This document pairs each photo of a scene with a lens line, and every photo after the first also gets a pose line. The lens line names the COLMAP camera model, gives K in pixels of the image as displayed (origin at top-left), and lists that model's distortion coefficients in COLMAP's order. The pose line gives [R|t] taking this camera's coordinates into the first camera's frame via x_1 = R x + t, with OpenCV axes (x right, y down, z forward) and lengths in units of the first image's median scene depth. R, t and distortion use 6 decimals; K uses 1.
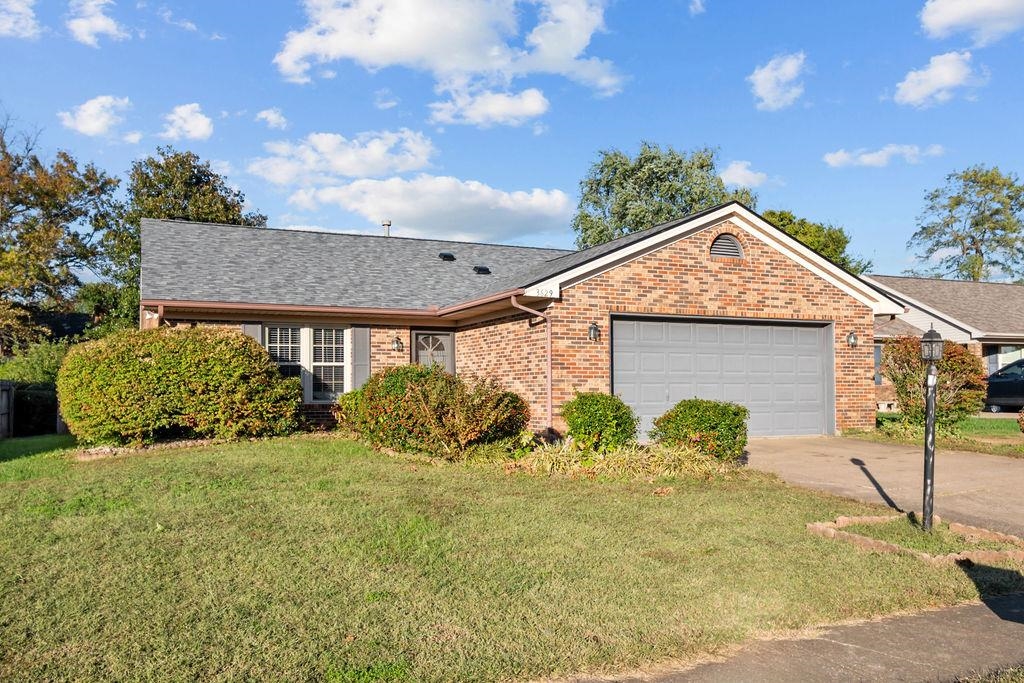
lens RADIAL K [[841.2, 0, 514.4], [0, 841.2, 343.8], [0, 0, 1]] dist [-0.008443, 0.000332]
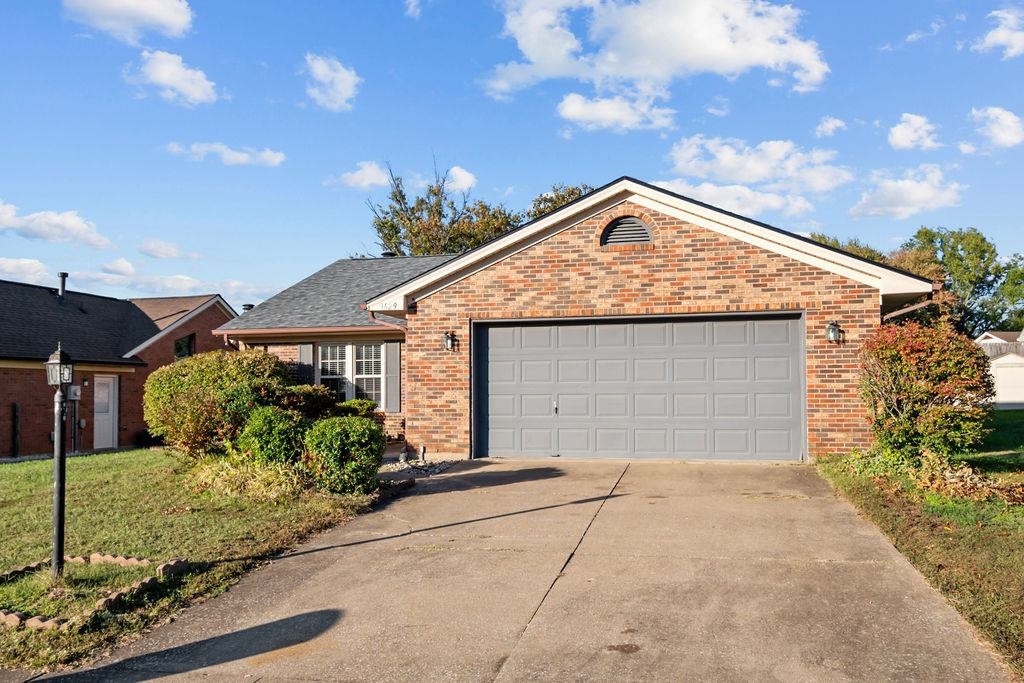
lens RADIAL K [[776.2, 0, 513.0], [0, 776.2, 337.8], [0, 0, 1]] dist [-0.003983, -0.000833]
pose [[0.792931, -0.044395, -0.607692, 0.611887], [0.038468, 0.999000, -0.022788, 0.003612], [0.608096, -0.005307, 0.793846, 0.302980]]
